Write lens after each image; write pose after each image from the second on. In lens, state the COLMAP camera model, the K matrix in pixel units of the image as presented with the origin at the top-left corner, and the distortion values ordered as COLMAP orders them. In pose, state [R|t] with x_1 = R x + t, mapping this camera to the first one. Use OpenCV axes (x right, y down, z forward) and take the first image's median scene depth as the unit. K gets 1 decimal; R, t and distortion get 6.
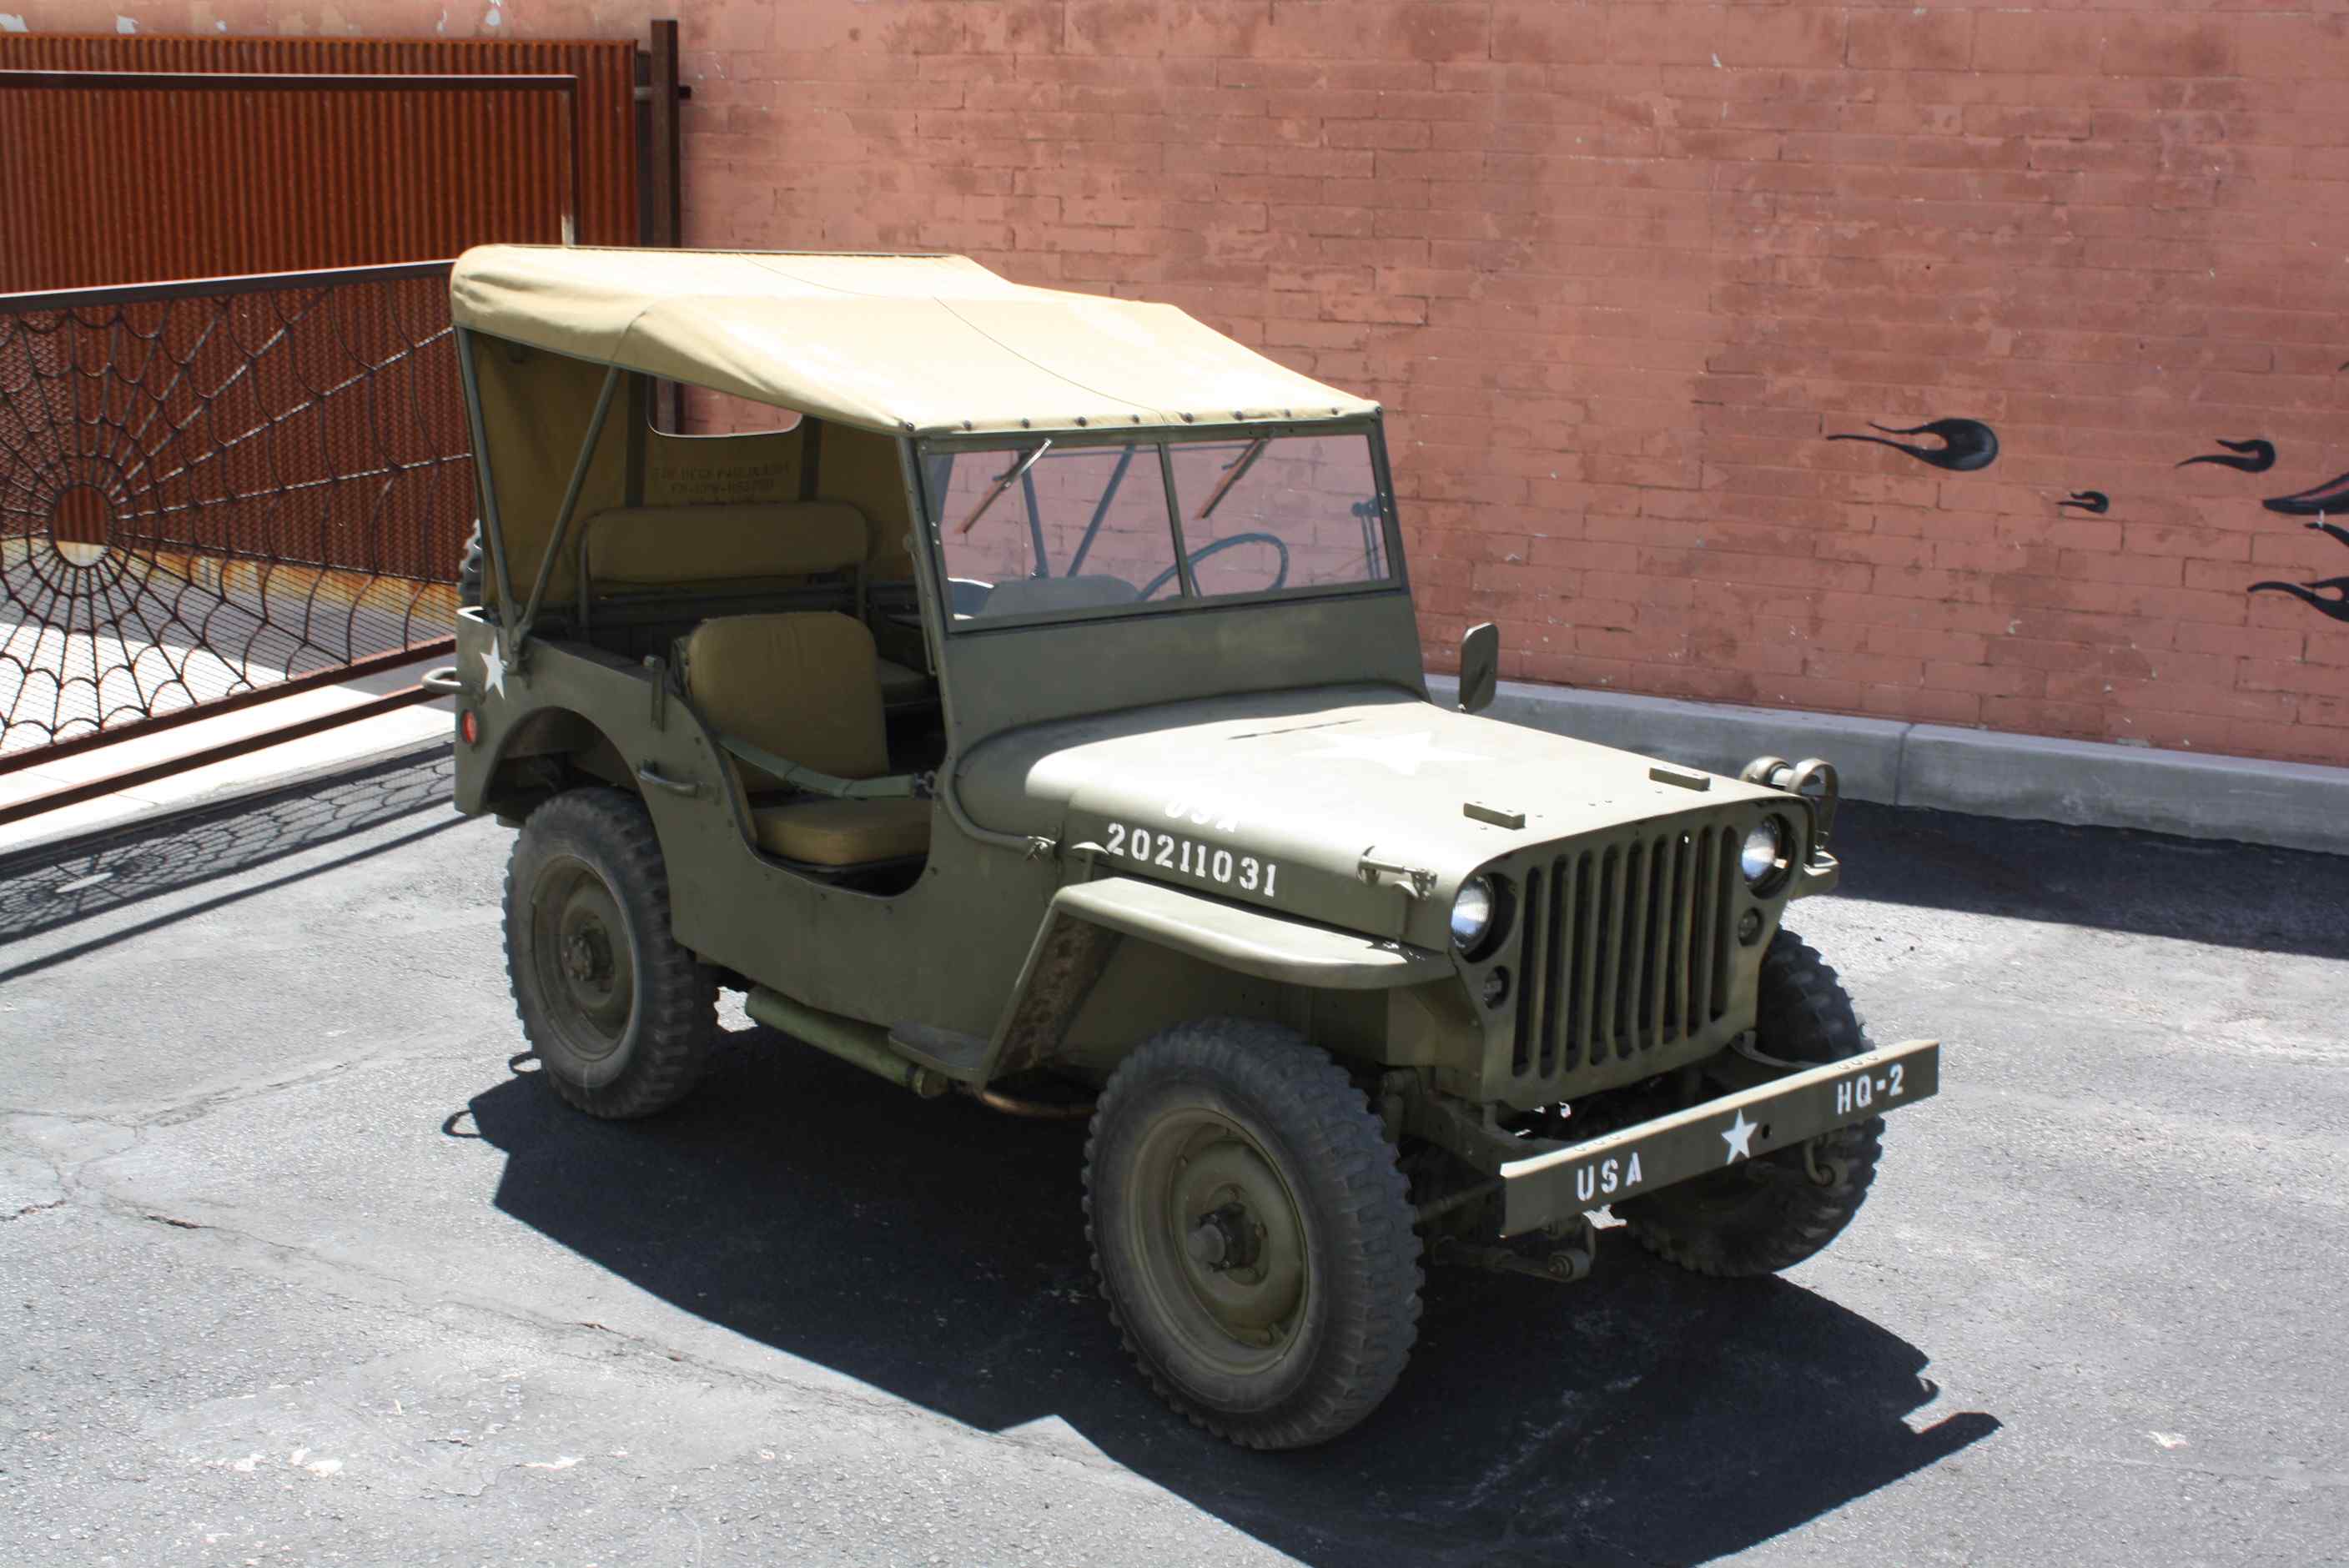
lens RADIAL K [[2835.1, 0, 1174.5], [0, 2835.1, 784.0], [0, 0, 1]] dist [-0.083194, 0.021244]
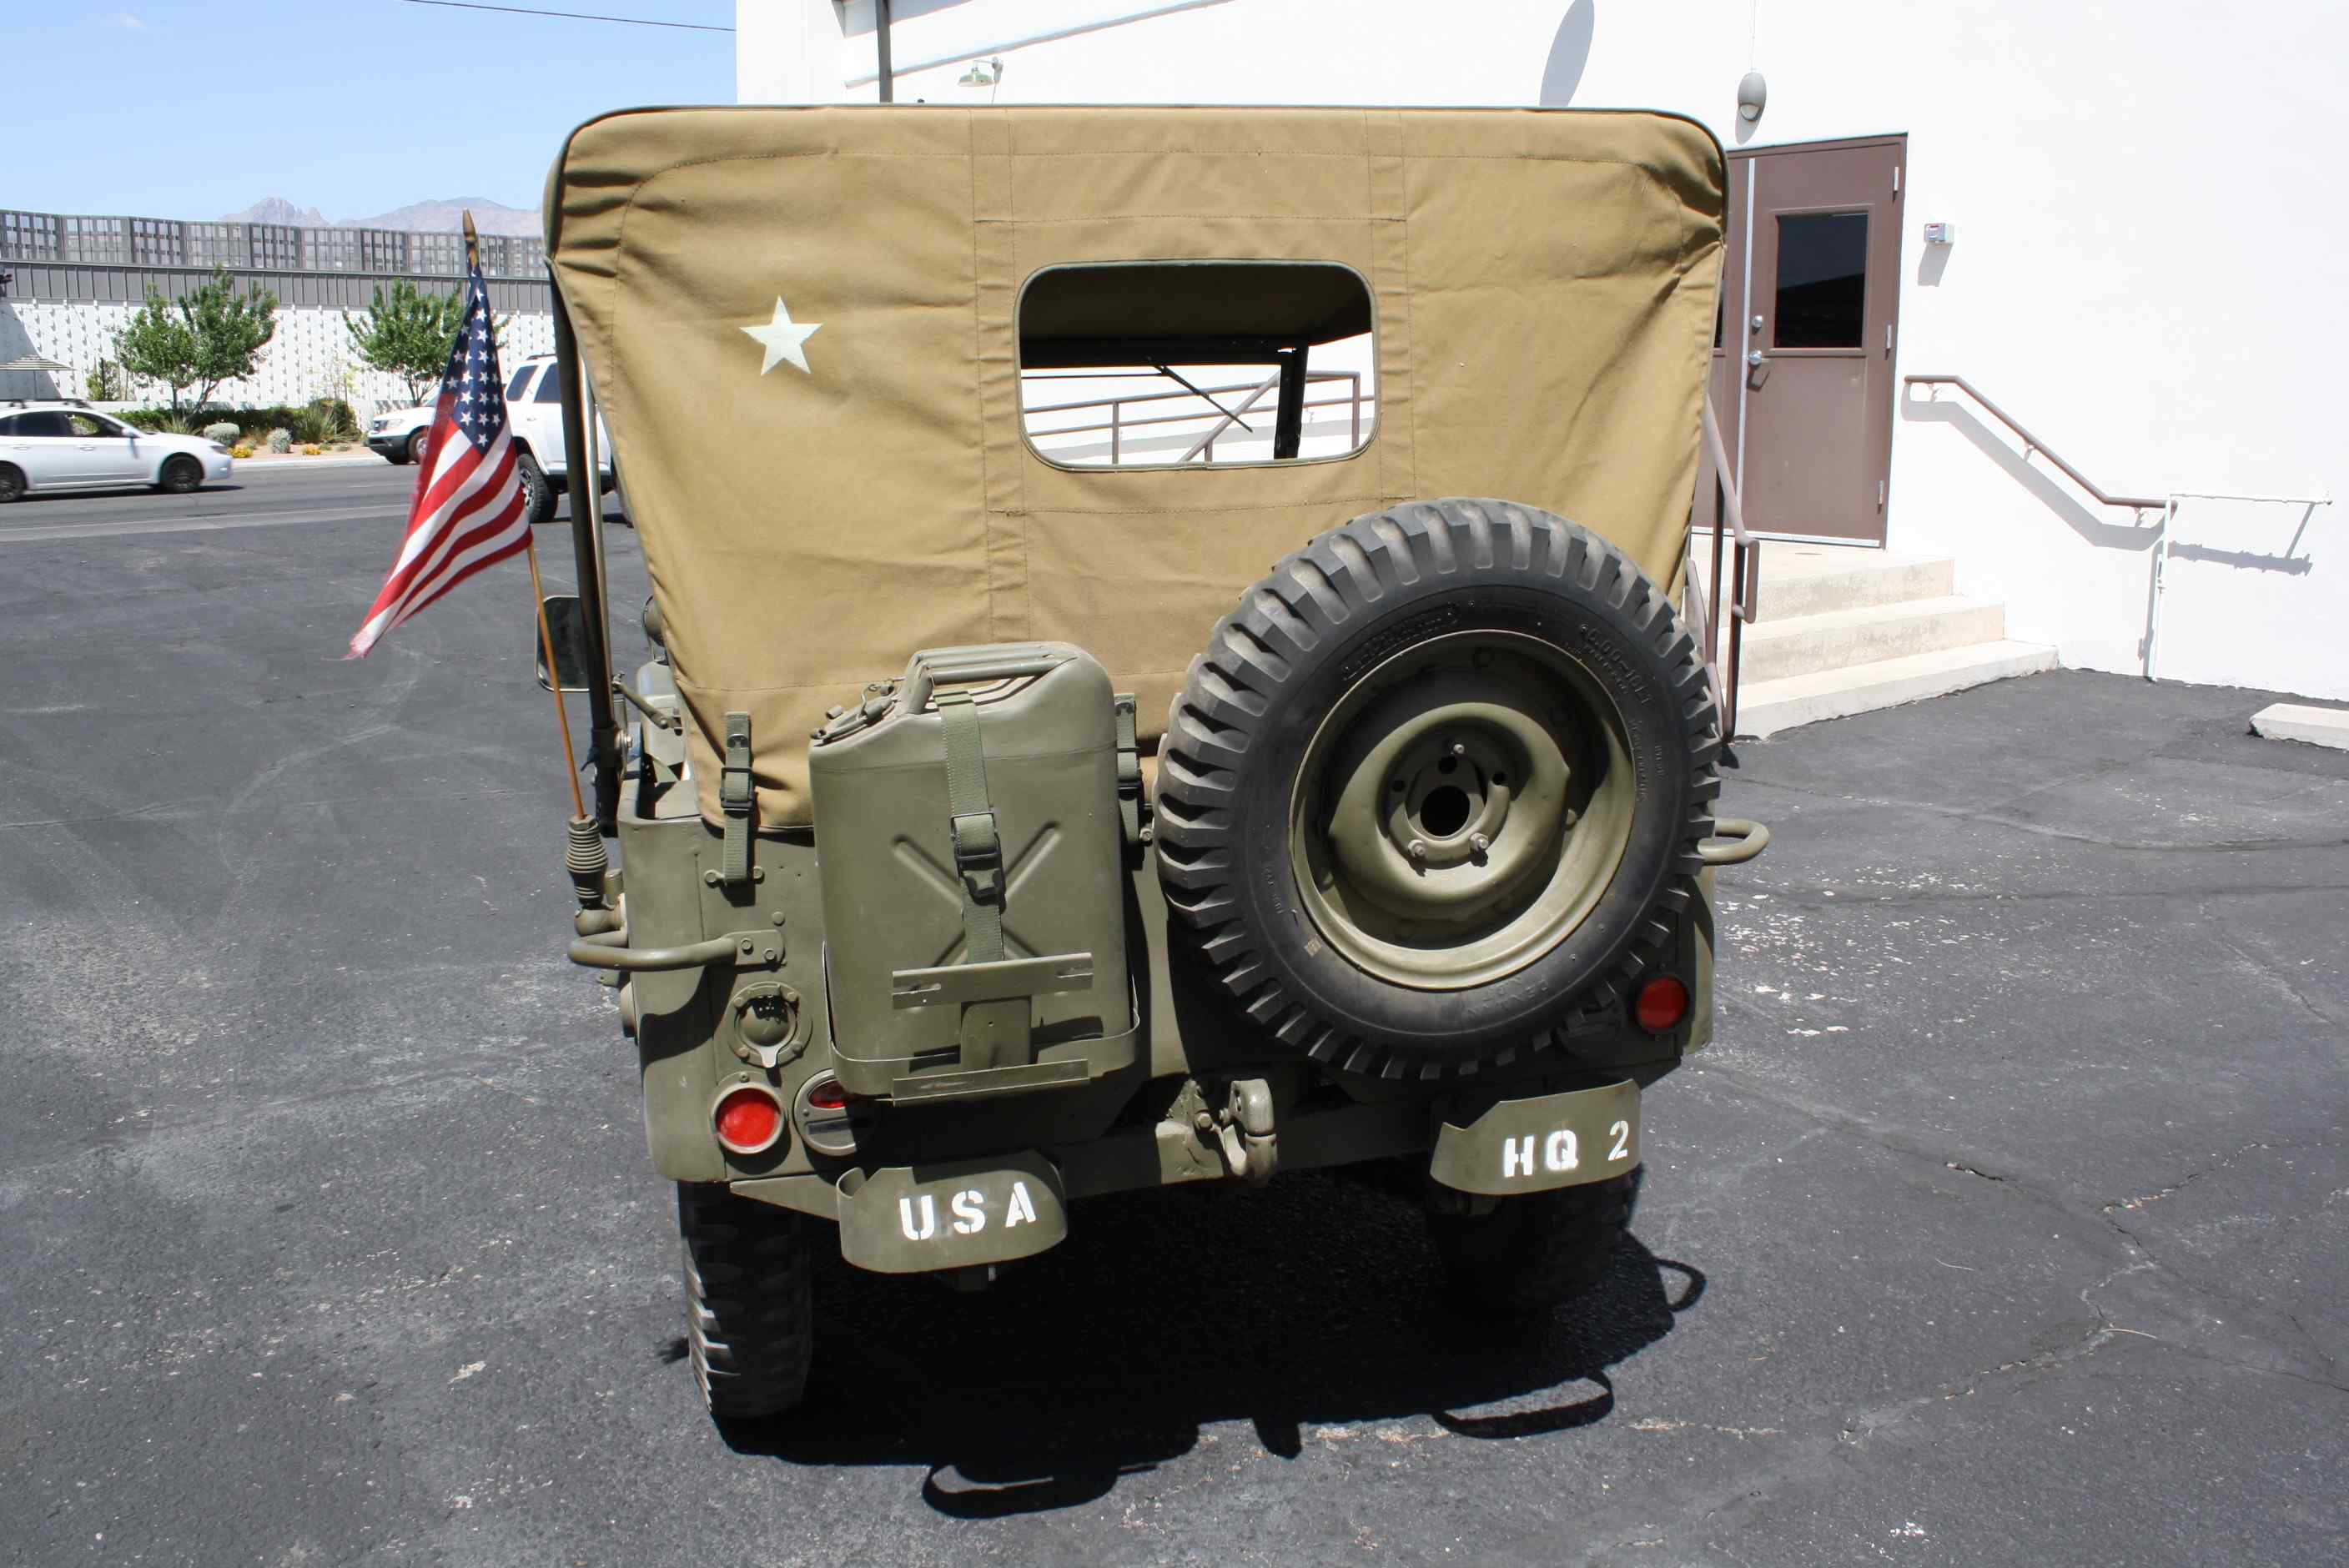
lens RADIAL K [[1983.9, 0, 1182.2], [0, 1983.9, 792.3], [0, 0, 1]] dist [-0.174179, 0.160383]
pose [[-0.890497, -0.112636, 0.440826, -0.245924], [0.082552, 0.912794, 0.399990, -0.162704], [-0.447437, 0.392581, -0.803542, 1.006649]]
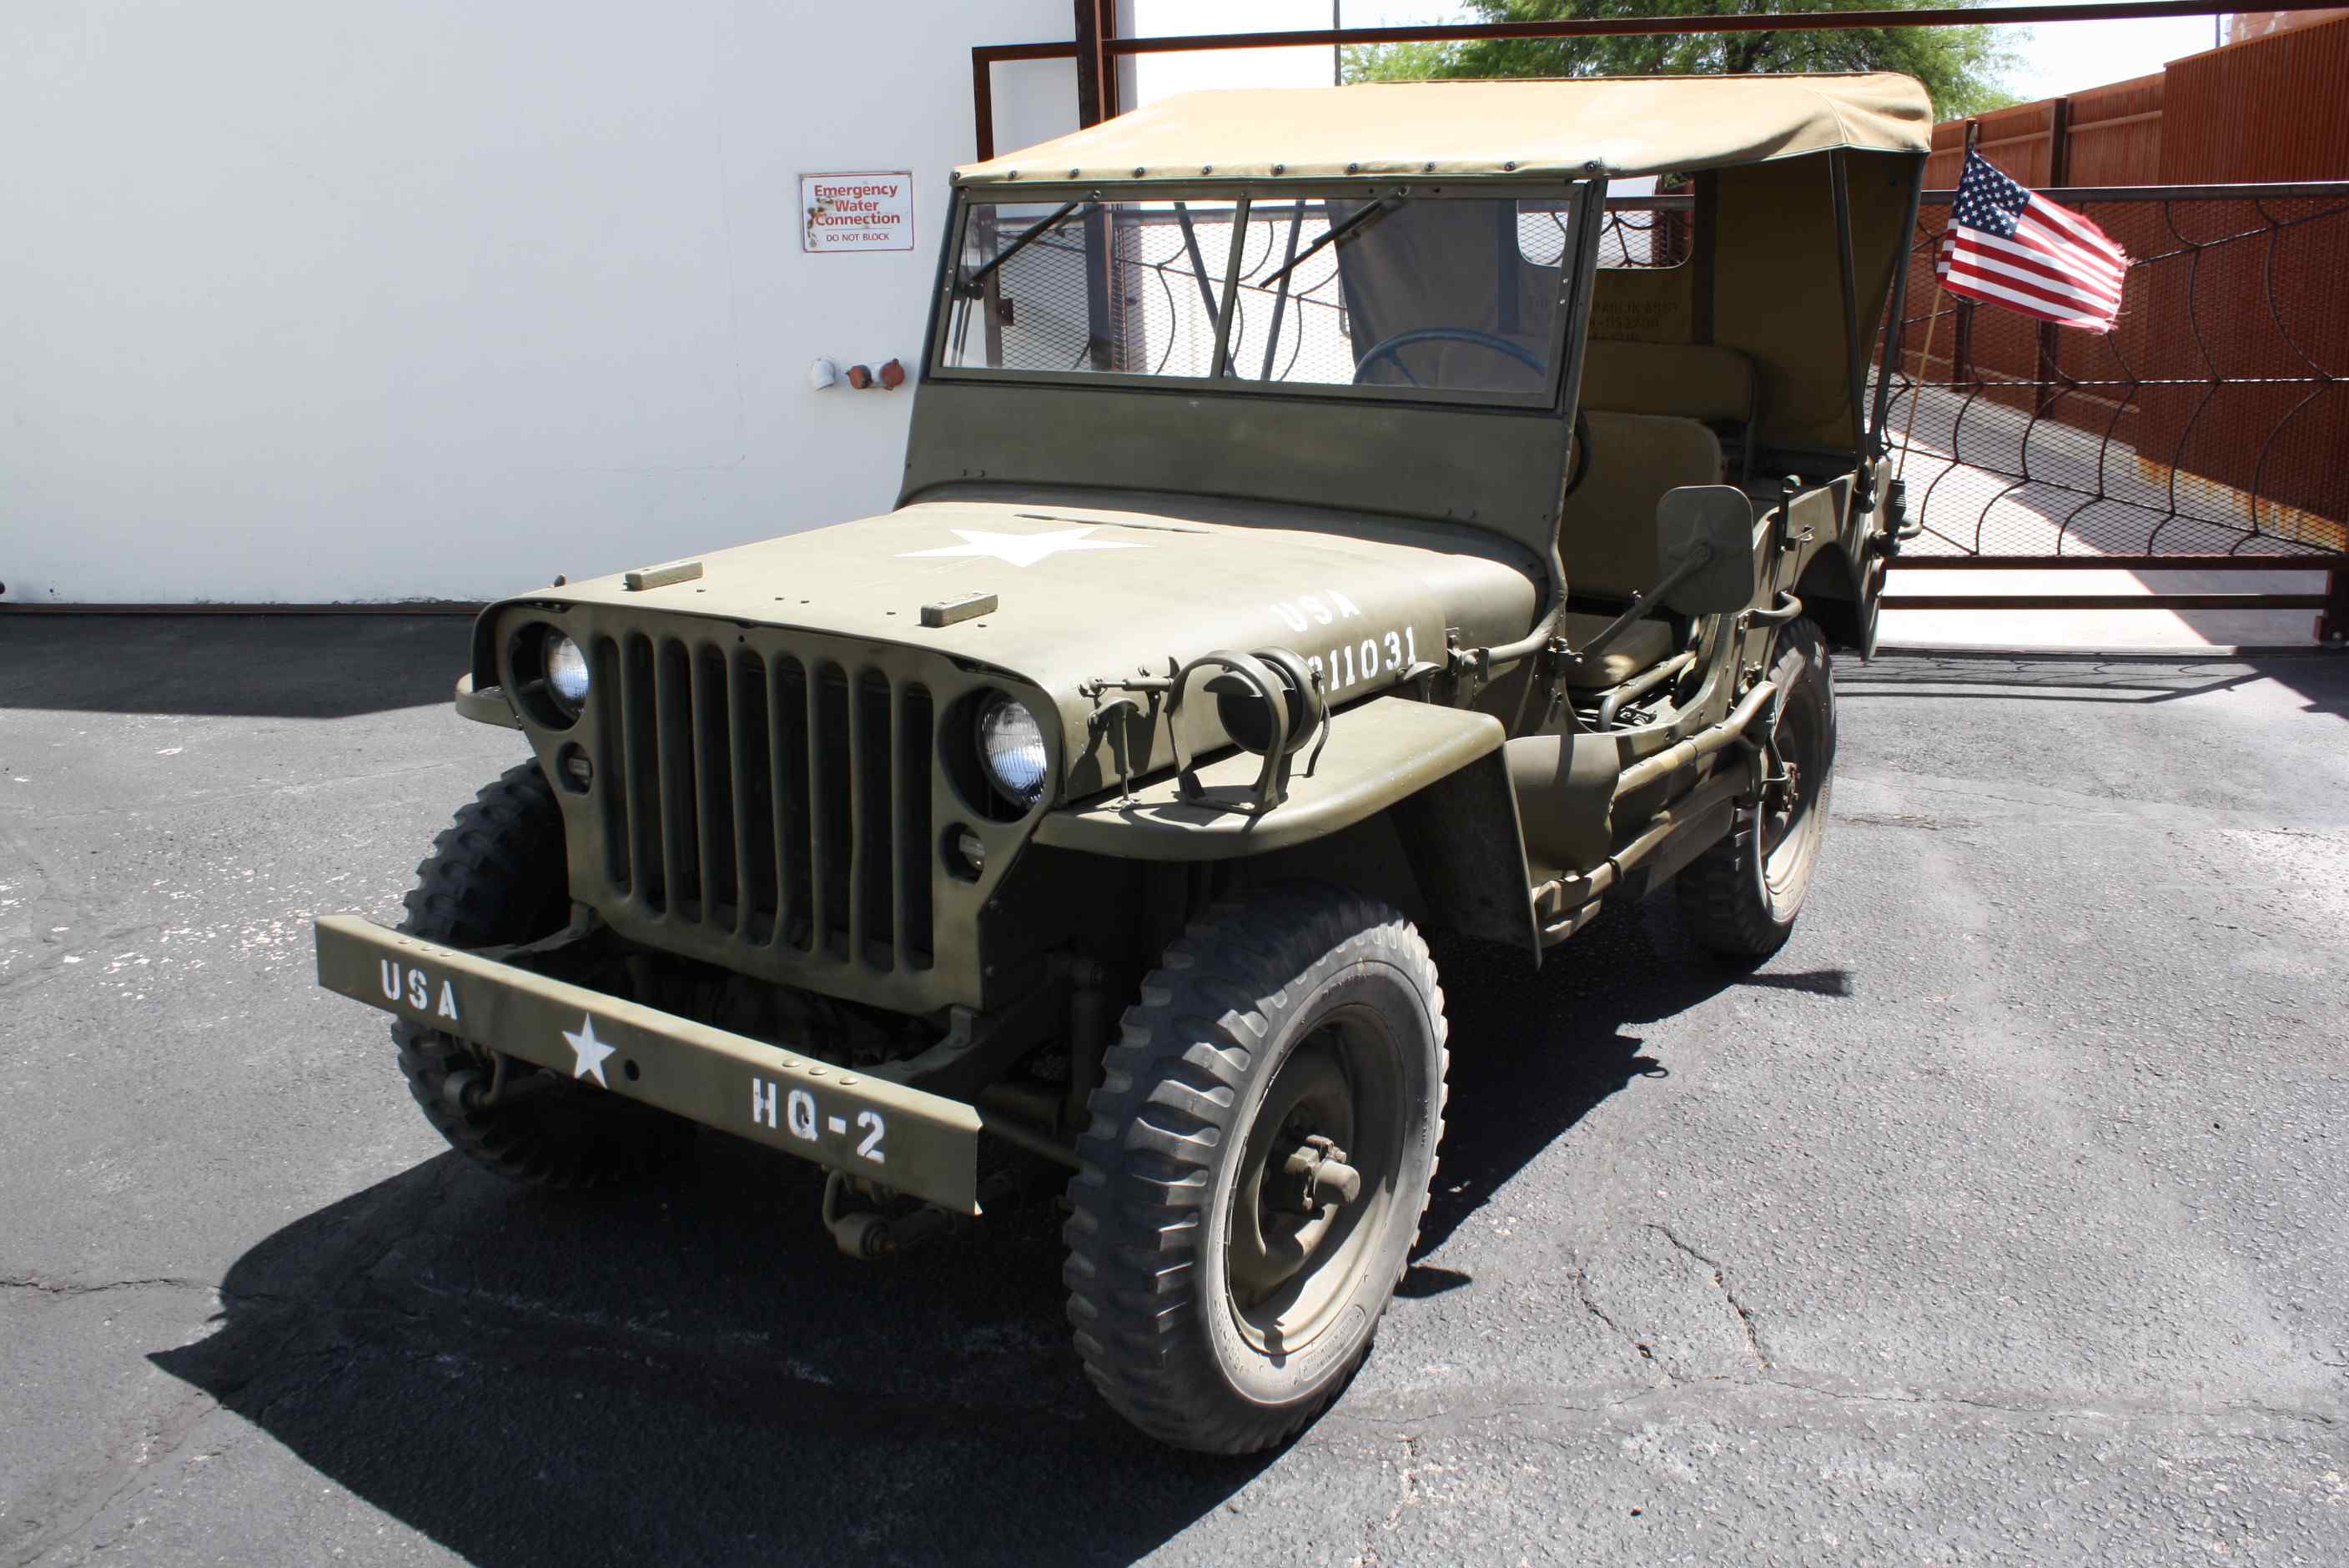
lens RADIAL K [[1983.9, 0, 1182.2], [0, 1983.9, 792.3], [0, 0, 1]] dist [-0.174179, 0.160383]
pose [[0.258403, 0.227002, -0.938988, 0.371561], [-0.192056, 0.964669, 0.180358, -0.031772], [0.946754, 0.133733, 0.292871, 0.526856]]
